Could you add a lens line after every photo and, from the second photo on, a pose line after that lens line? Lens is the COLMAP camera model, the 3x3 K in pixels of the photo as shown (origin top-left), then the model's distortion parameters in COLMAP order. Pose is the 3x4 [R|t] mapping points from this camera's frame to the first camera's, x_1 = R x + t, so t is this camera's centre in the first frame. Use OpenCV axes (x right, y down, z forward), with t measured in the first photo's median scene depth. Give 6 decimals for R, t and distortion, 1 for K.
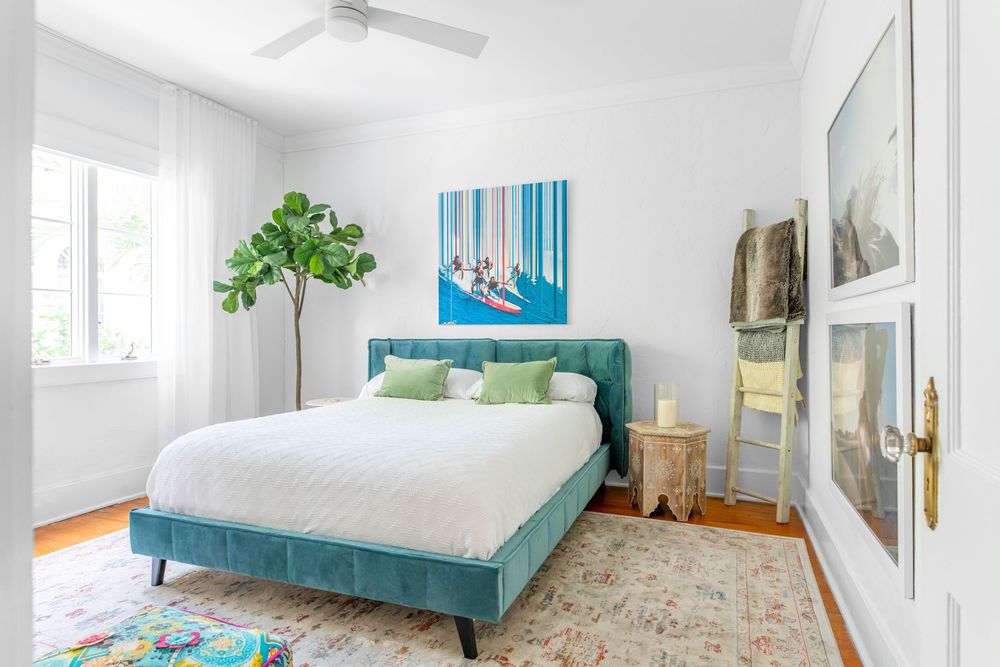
lens RADIAL K [[577.4, 0, 497.4], [0, 577.4, 331.9], [0, 0, 1]] dist [0.005336, -0.000141]
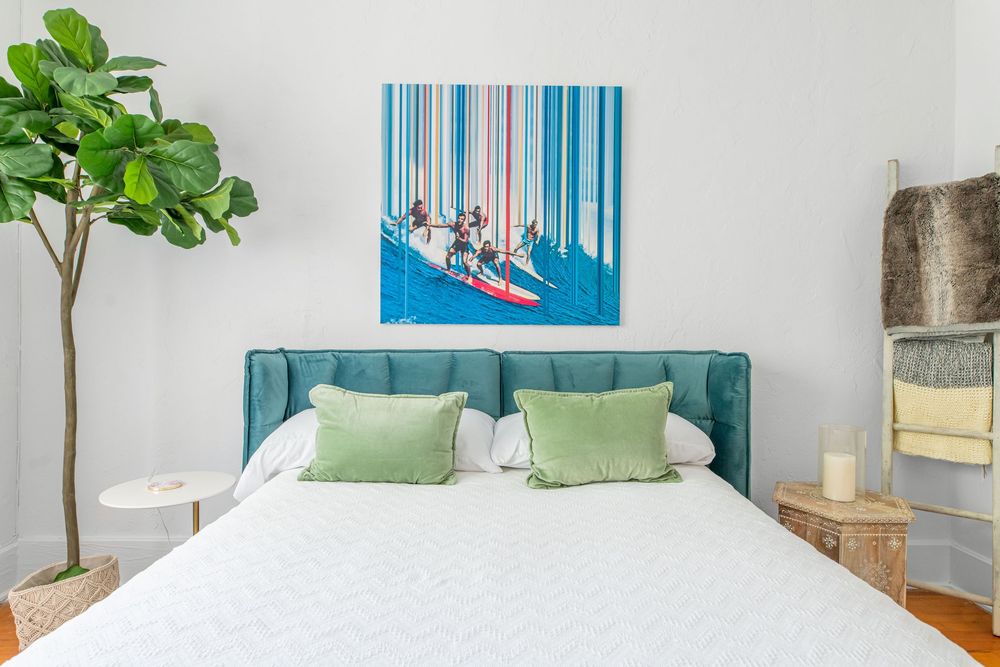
lens RADIAL K [[577.8, 0, 508.8], [0, 577.8, 326.4], [0, 0, 1]] dist [0.000245, -0.000969]
pose [[0.922100, 0.008620, 0.386855, -0.211337], [-0.007594, 0.999962, -0.004182, -0.008730], [-0.386877, 0.000918, 0.922131, 0.468000]]
